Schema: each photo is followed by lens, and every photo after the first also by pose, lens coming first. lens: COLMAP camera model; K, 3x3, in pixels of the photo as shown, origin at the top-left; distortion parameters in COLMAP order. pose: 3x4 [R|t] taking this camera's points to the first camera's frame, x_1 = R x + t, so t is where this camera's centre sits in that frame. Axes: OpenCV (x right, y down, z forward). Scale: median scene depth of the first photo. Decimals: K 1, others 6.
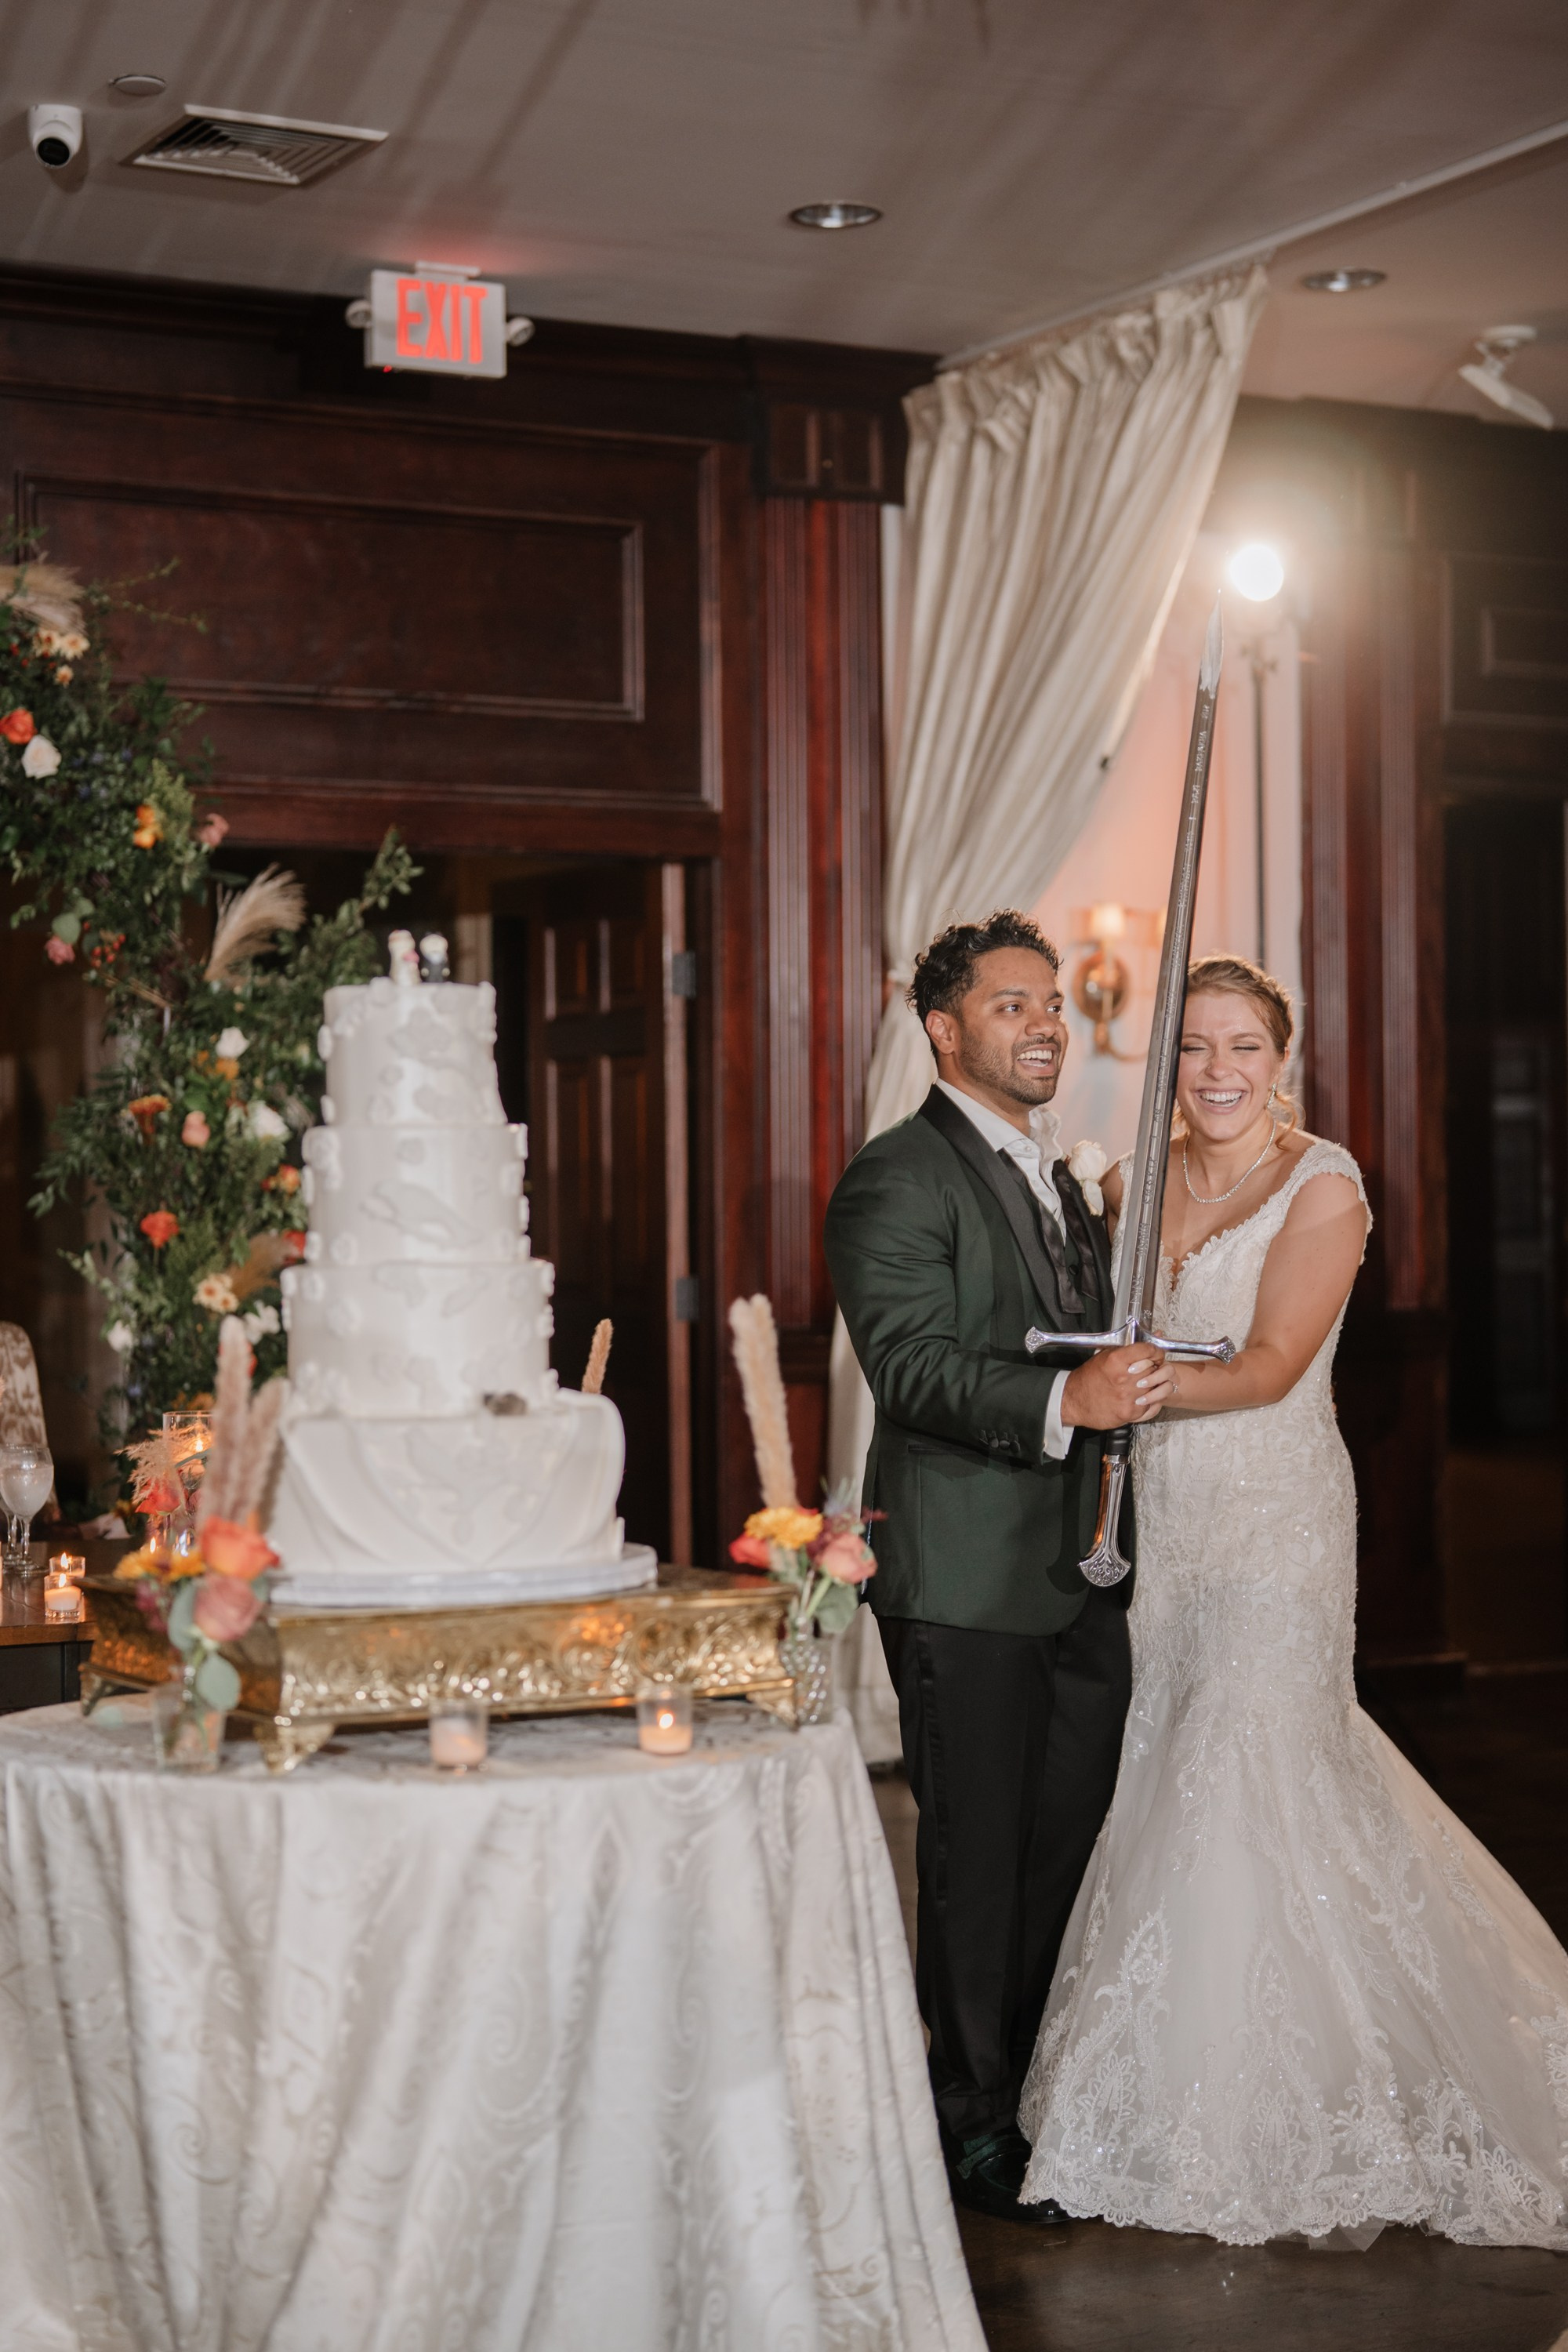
lens RADIAL K [[4171.2, 0, 848.4], [0, 4171.2, 1152.8], [0, 0, 1]] dist [0.049822, 0.000000]
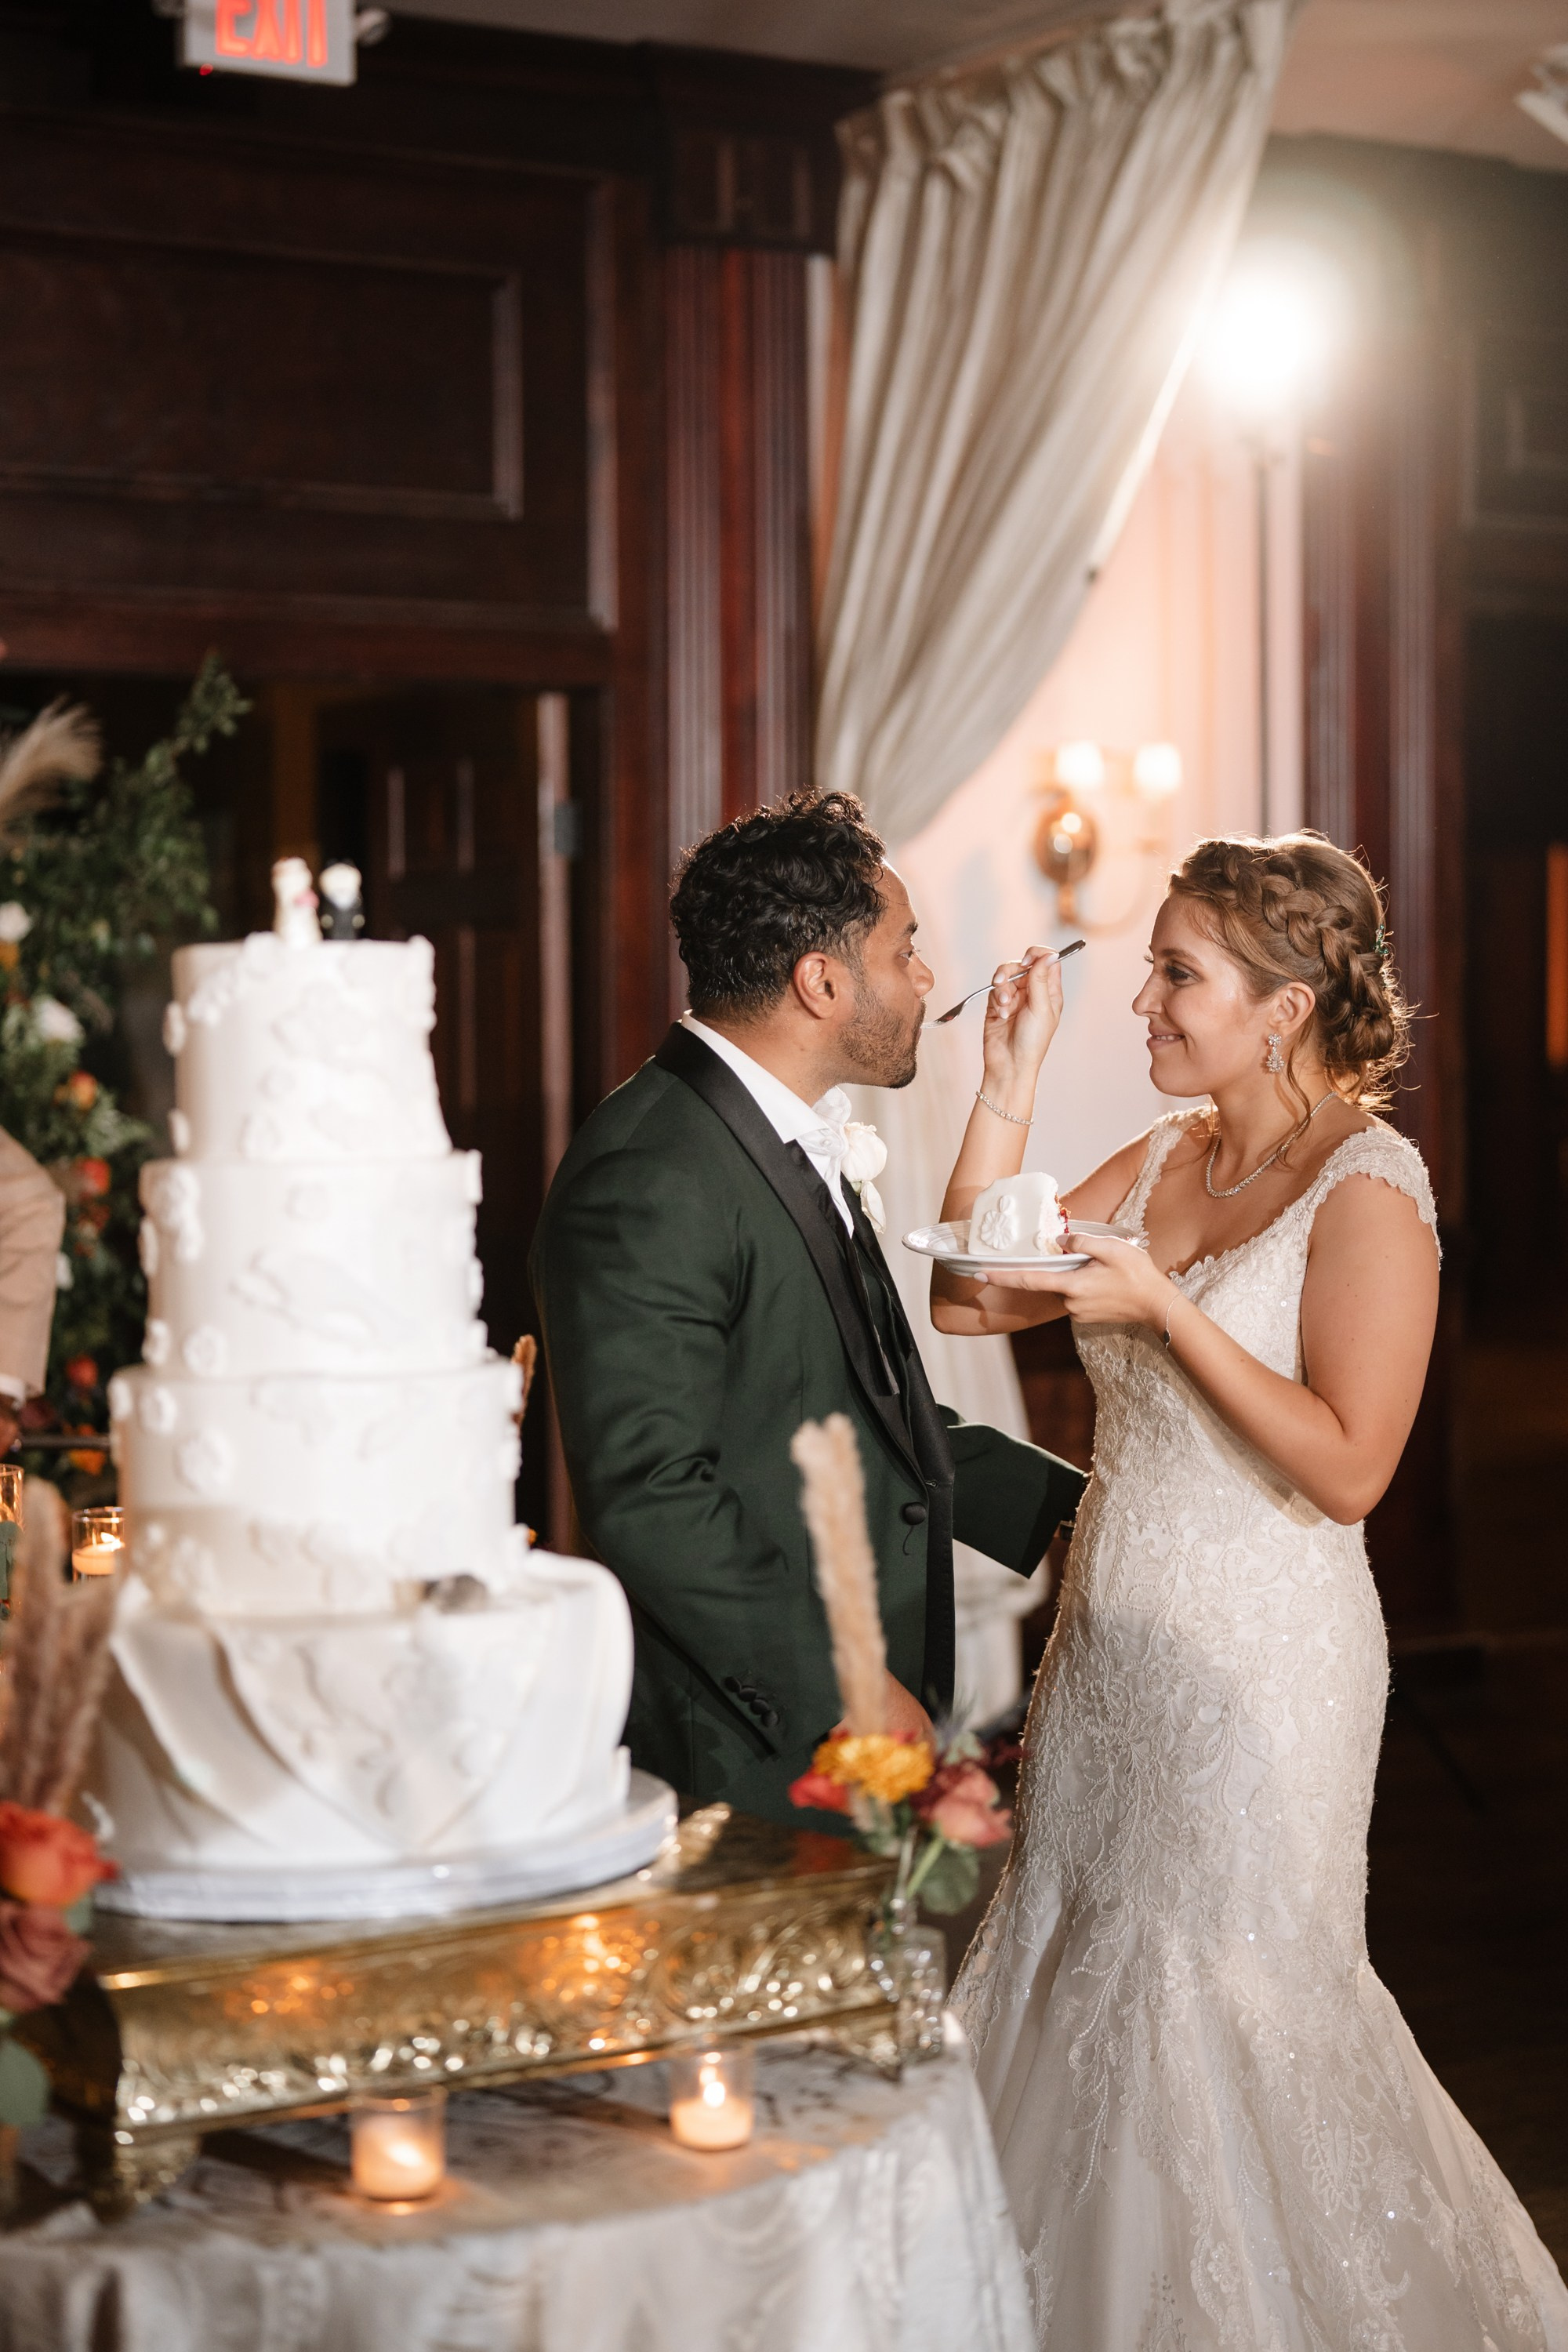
lens RADIAL K [[4171.2, 0, 859.2], [0, 4171.2, 1150.2], [0, 0, 1]] dist [0.049822, 0.000000]
pose [[0.998386, 0.002200, 0.056759, -0.032371], [-0.005000, 0.998775, 0.049231, -0.023489], [-0.056581, -0.049436, 0.997173, 0.199825]]
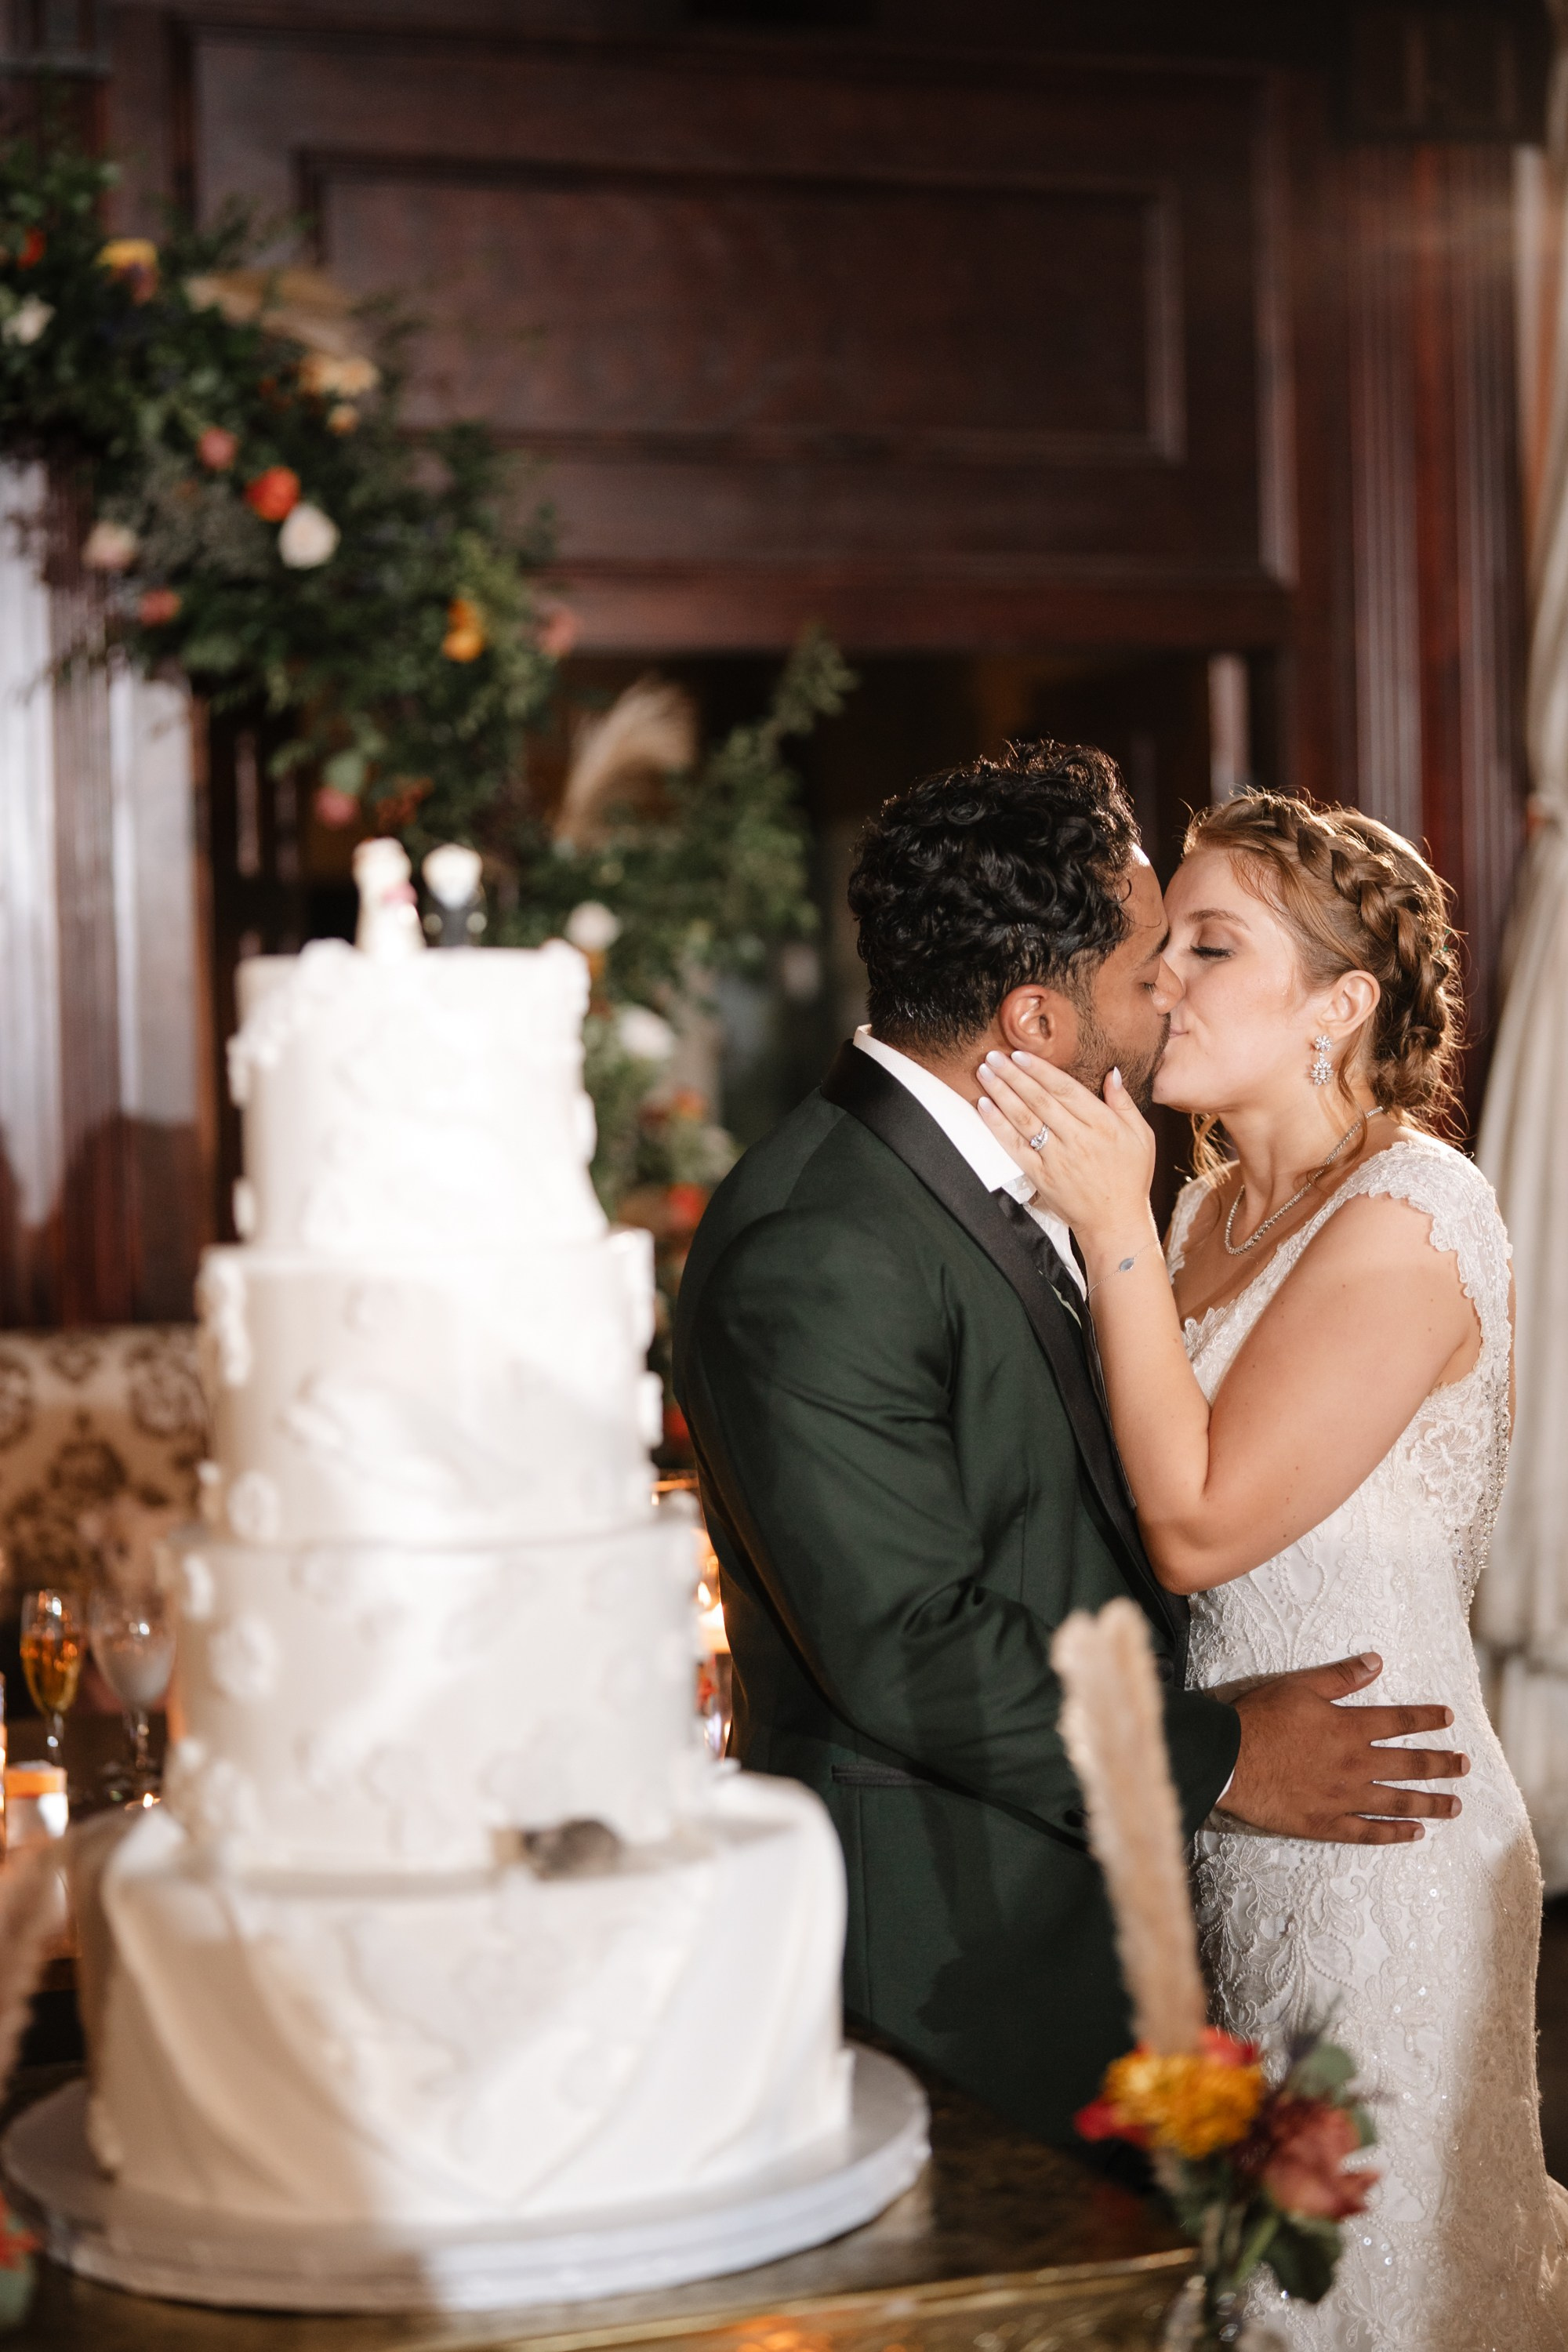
lens RADIAL K [[4171.2, 0, 816.7], [0, 4171.2, 1011.2], [0, 0, 1]] dist [0.049822, 0.000000]
pose [[0.984395, -0.011824, -0.175577, 0.016569], [0.014974, 0.999750, 0.016626, -0.023784], [0.175337, -0.018996, 0.984325, 0.309150]]
